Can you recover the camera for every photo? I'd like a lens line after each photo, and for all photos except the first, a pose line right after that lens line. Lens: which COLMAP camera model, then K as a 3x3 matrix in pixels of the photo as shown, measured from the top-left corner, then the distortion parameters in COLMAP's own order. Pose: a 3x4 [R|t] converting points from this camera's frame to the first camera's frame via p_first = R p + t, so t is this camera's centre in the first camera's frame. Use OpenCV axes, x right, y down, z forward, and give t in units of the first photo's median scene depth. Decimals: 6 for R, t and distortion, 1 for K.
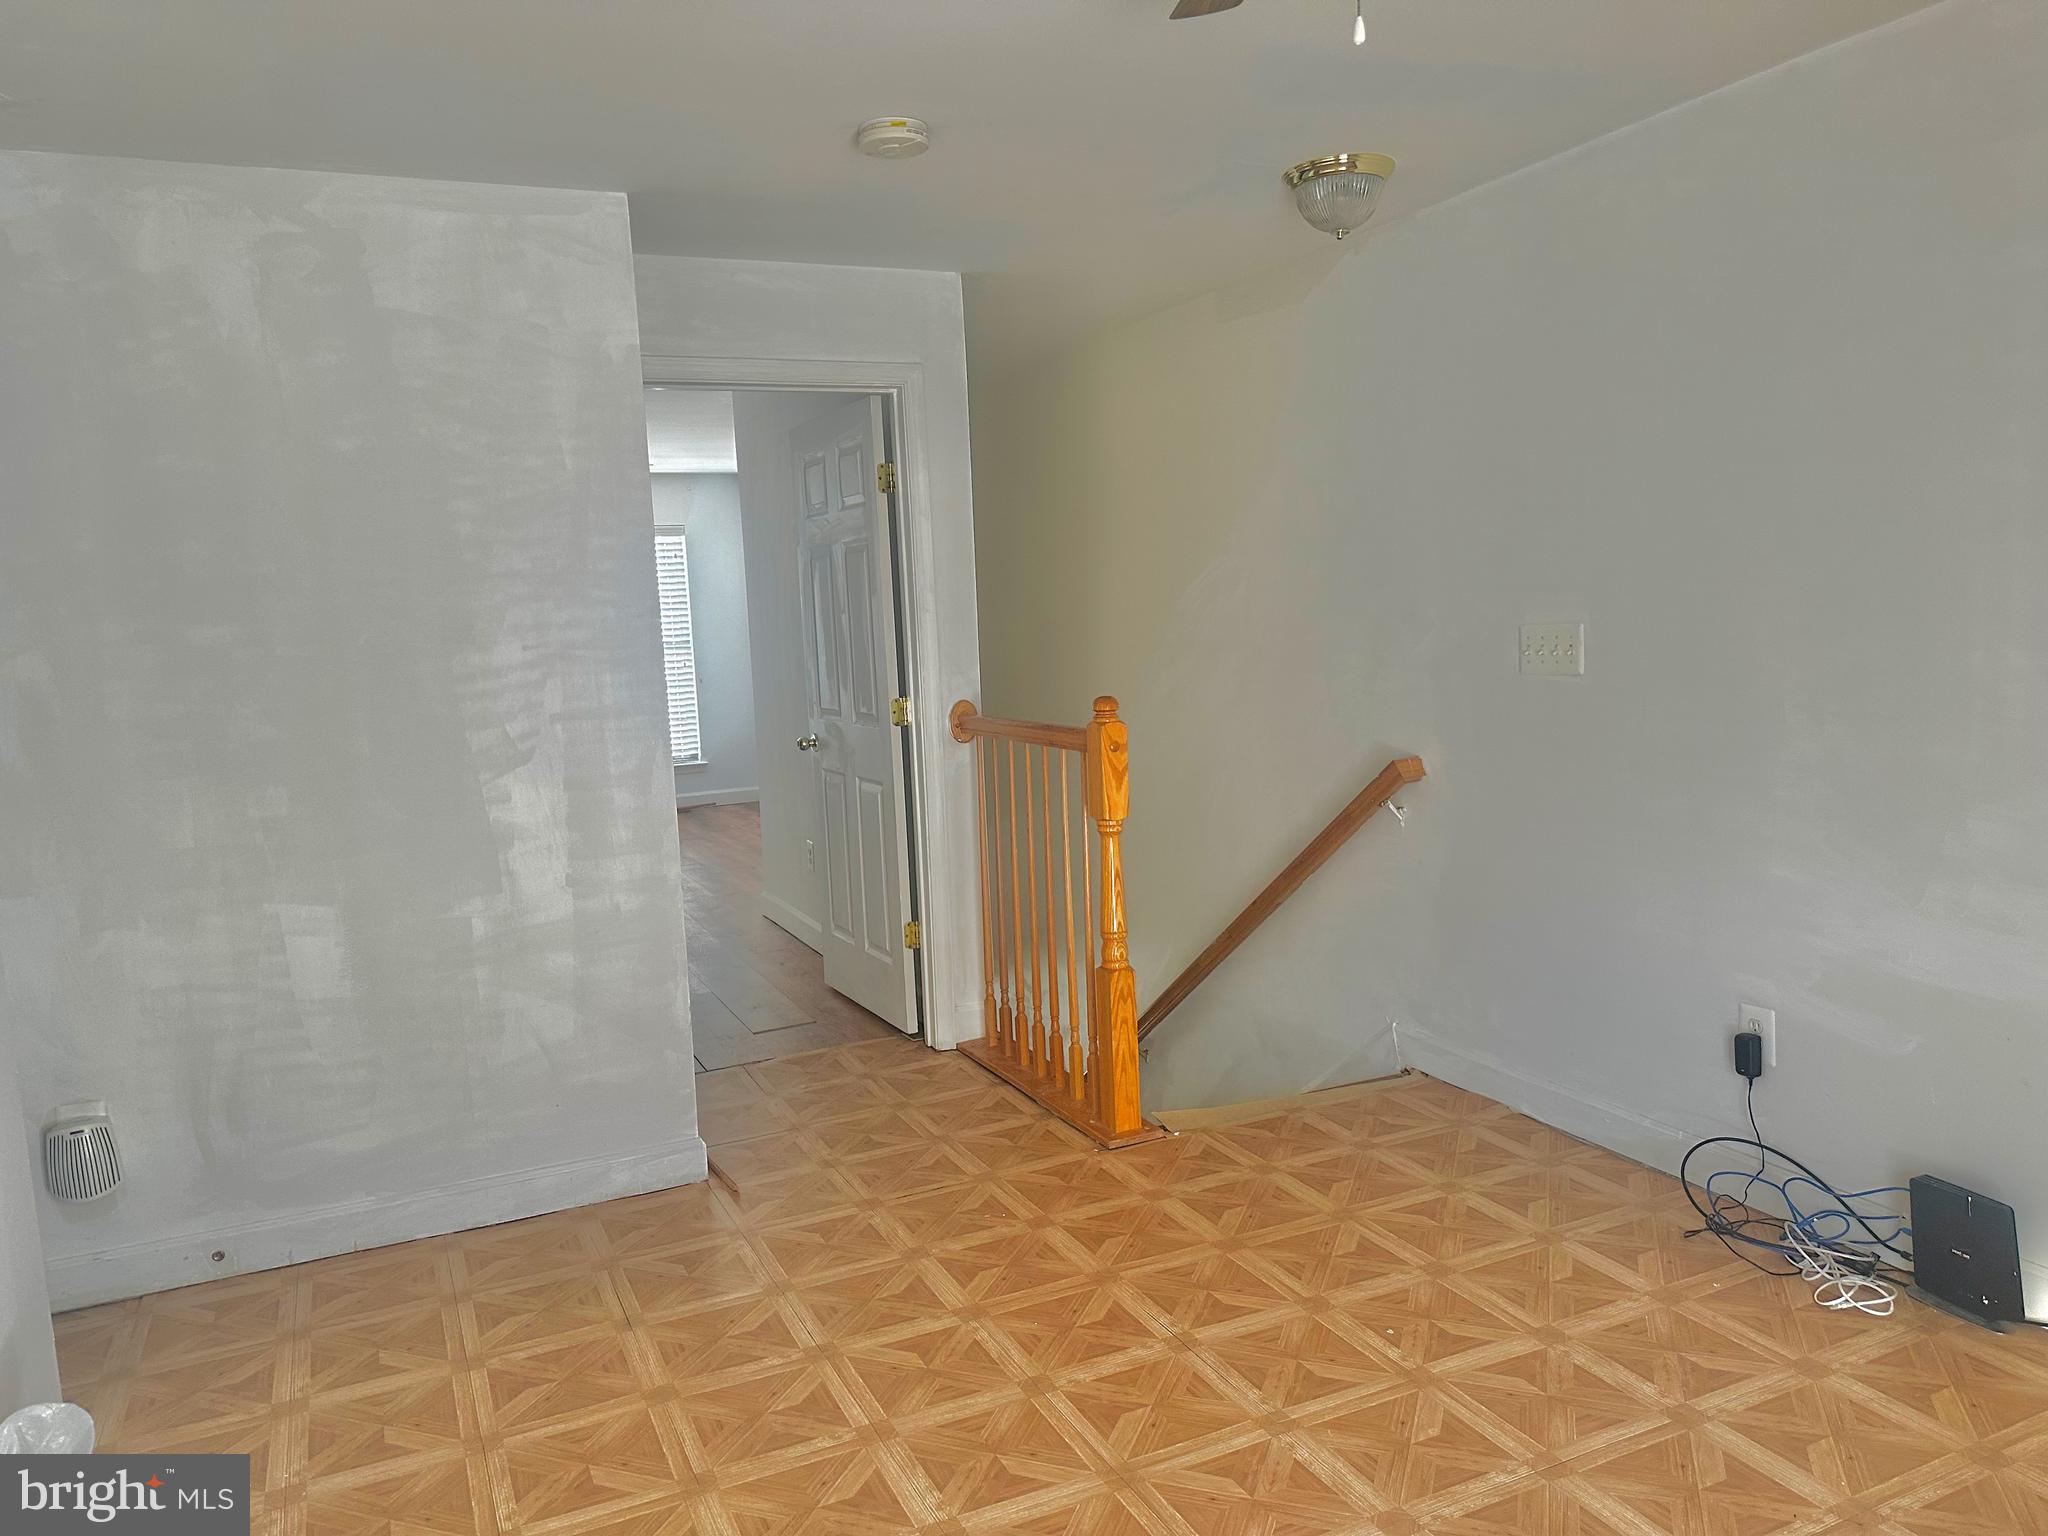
lens RADIAL K [[1430.8, 0, 1019.0], [0, 1430.8, 773.5], [0, 0, 1]] dist [0.045214, -0.058355]
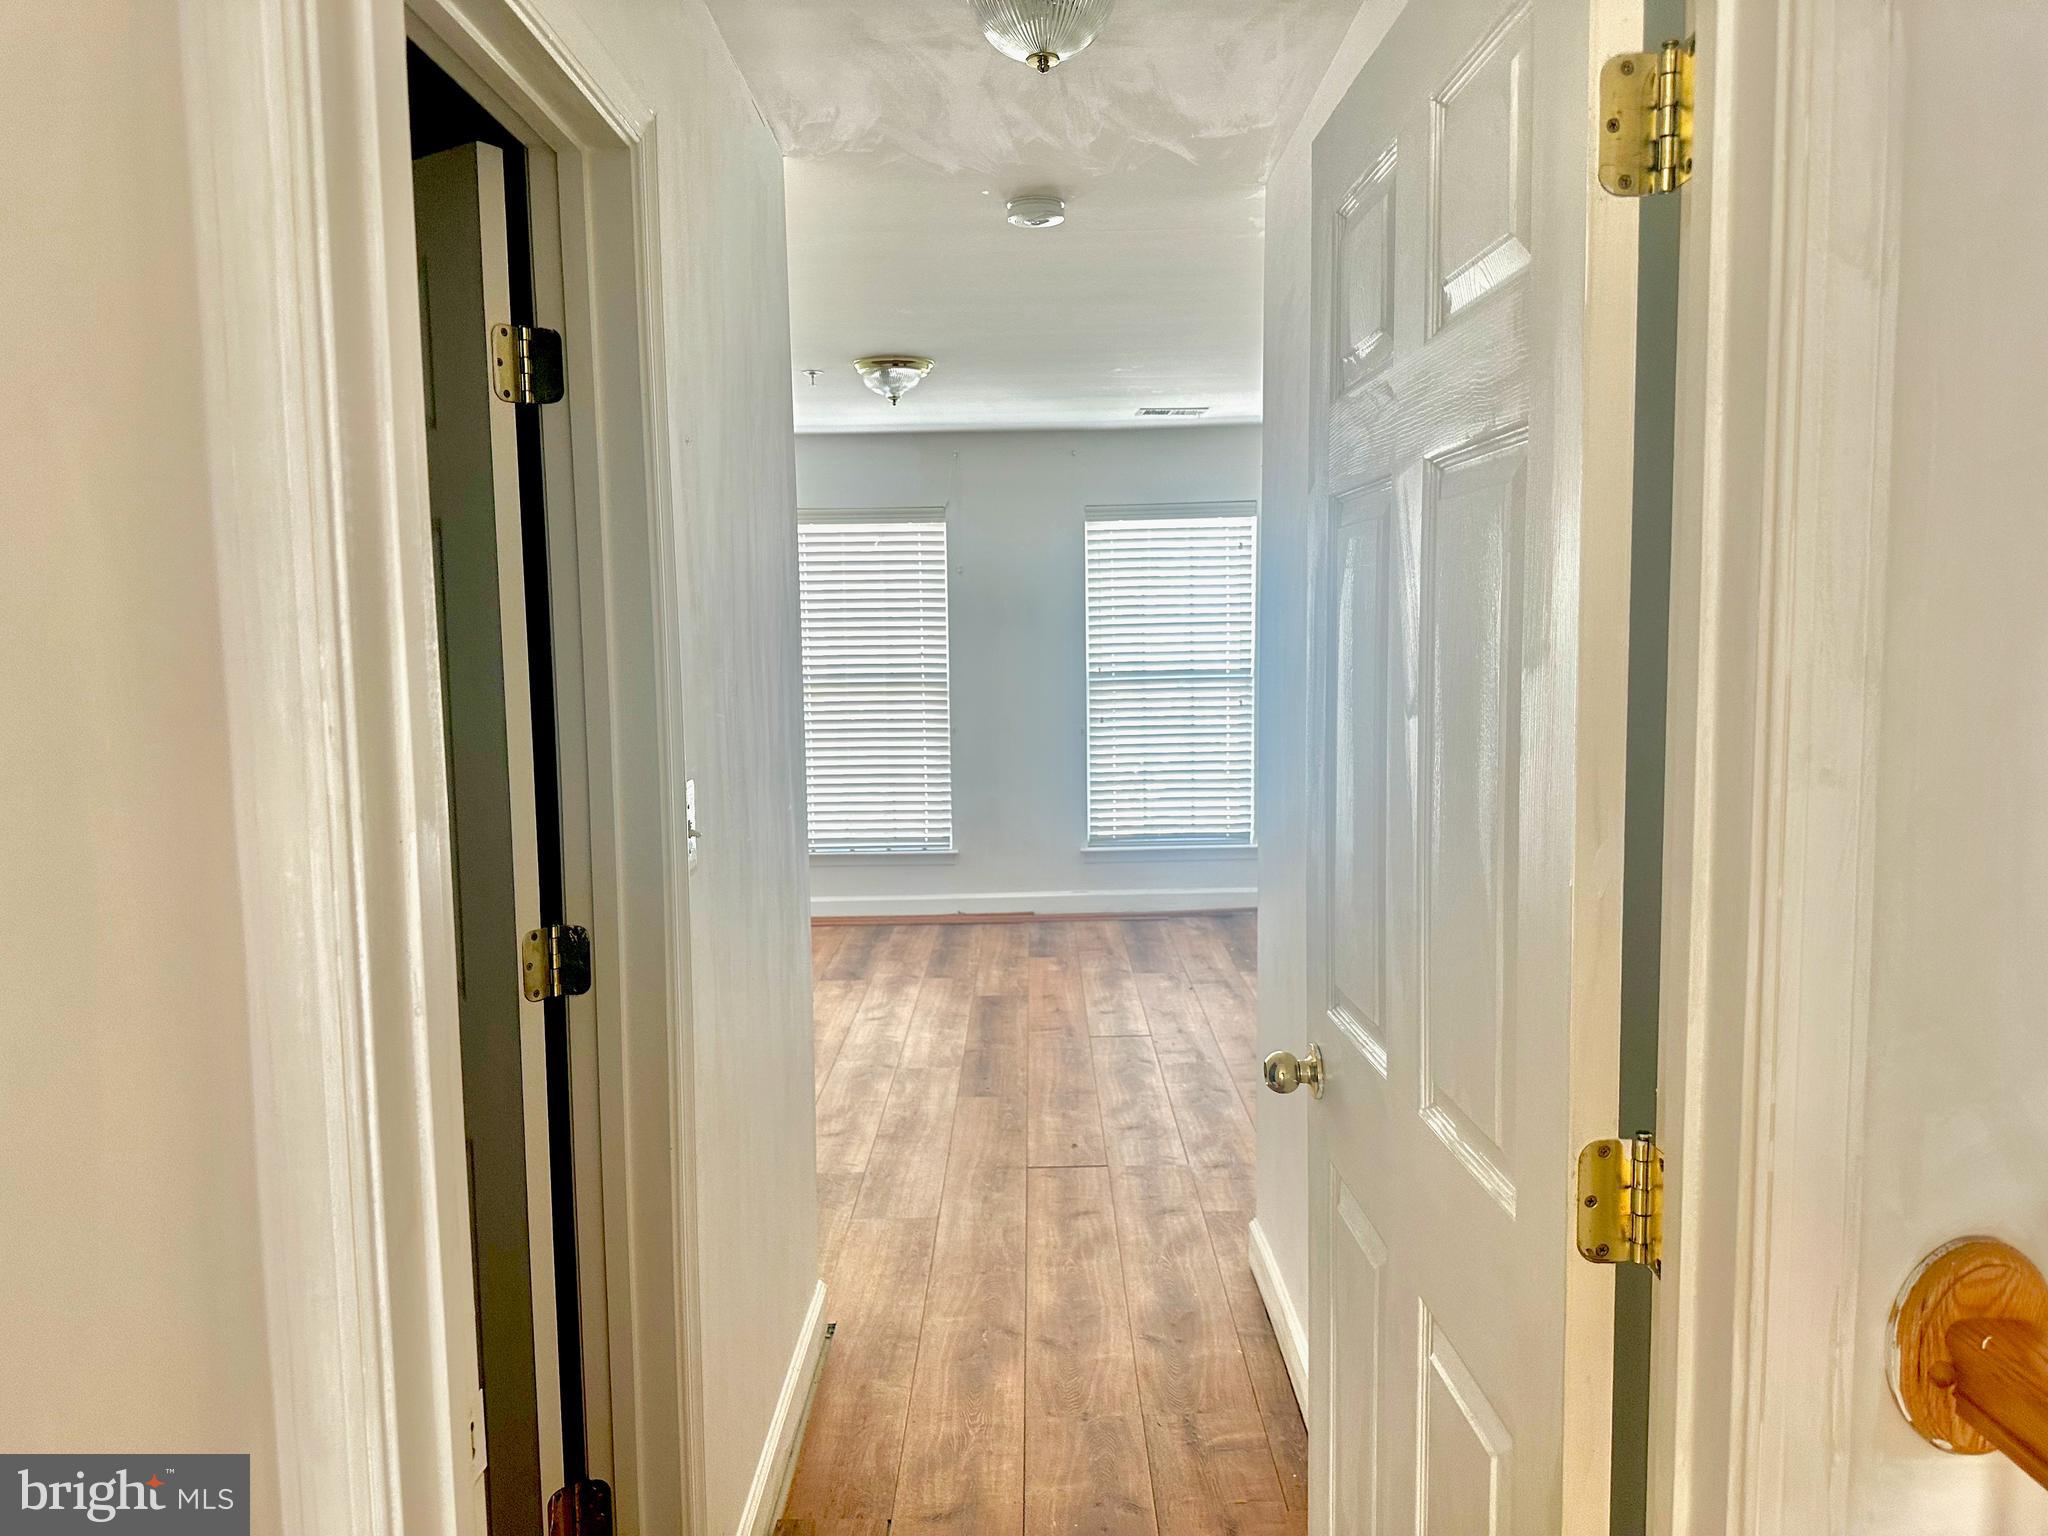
lens RADIAL K [[1430.8, 0, 1019.8], [0, 1430.8, 763.3], [0, 0, 1]] dist [0.045214, -0.058355]
pose [[0.901863, 0.075608, -0.425354, -0.074201], [-0.078353, 0.996864, 0.011067, -0.102186], [0.424857, 0.023347, 0.904959, 0.732878]]
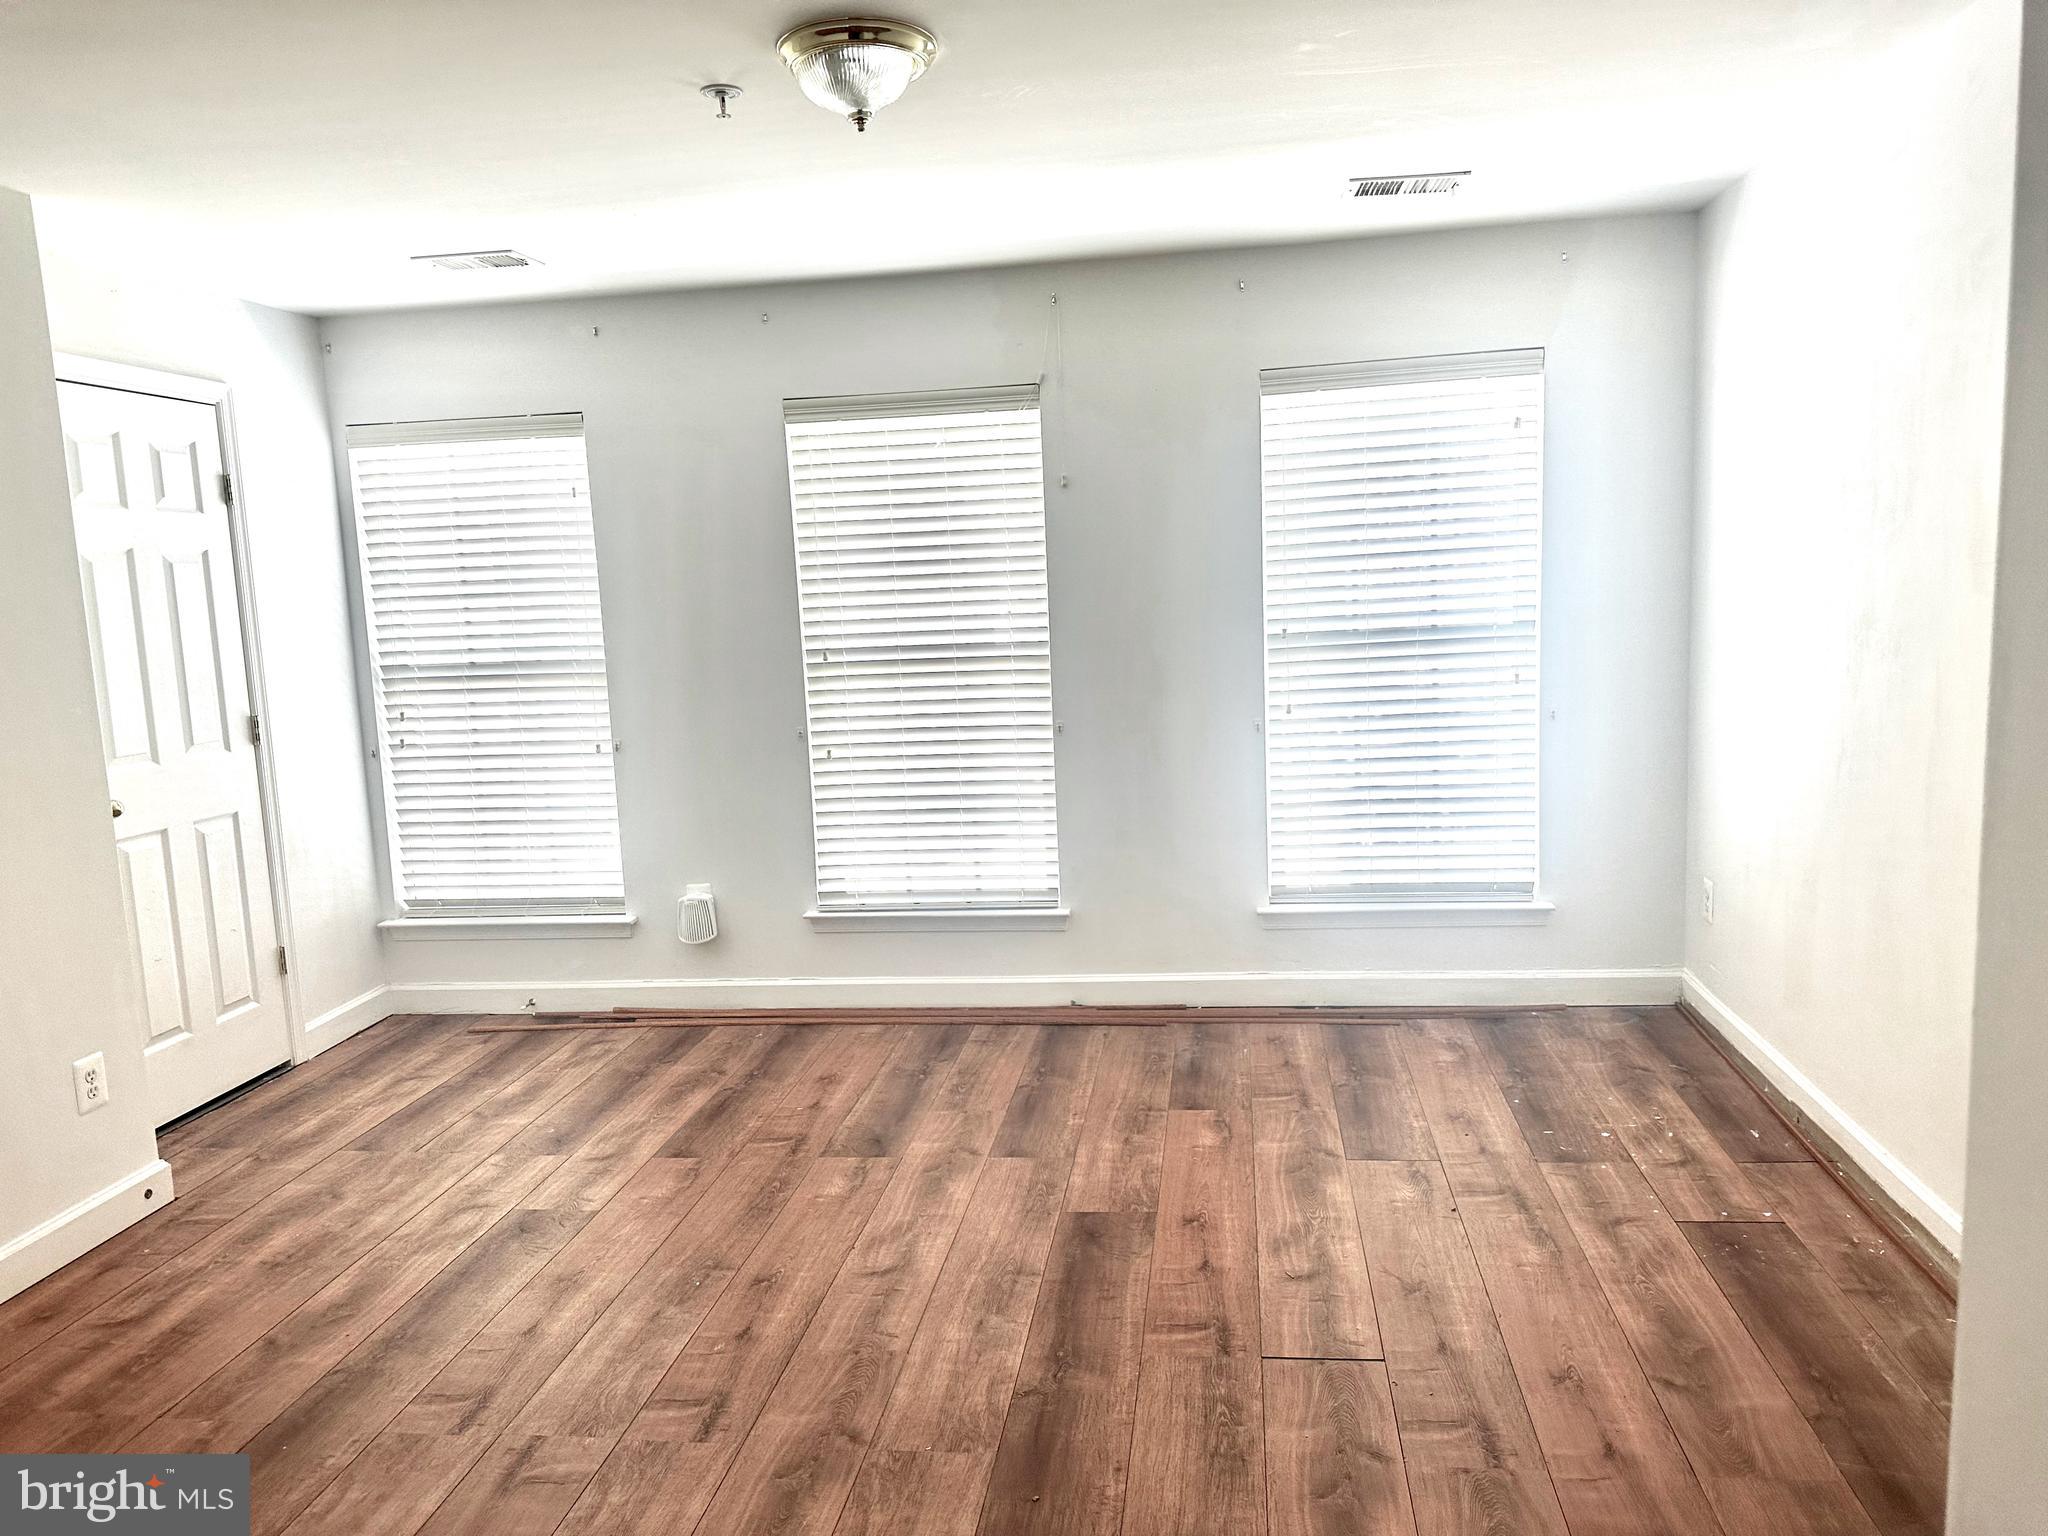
lens RADIAL K [[1430.8, 0, 1022.0], [0, 1430.8, 770.5], [0, 0, 1]] dist [0.045214, -0.058355]
pose [[0.836124, 0.082101, -0.542362, -0.271460], [-0.058637, 0.996448, 0.060443, -0.144717], [0.545398, -0.018736, 0.837968, 1.242542]]
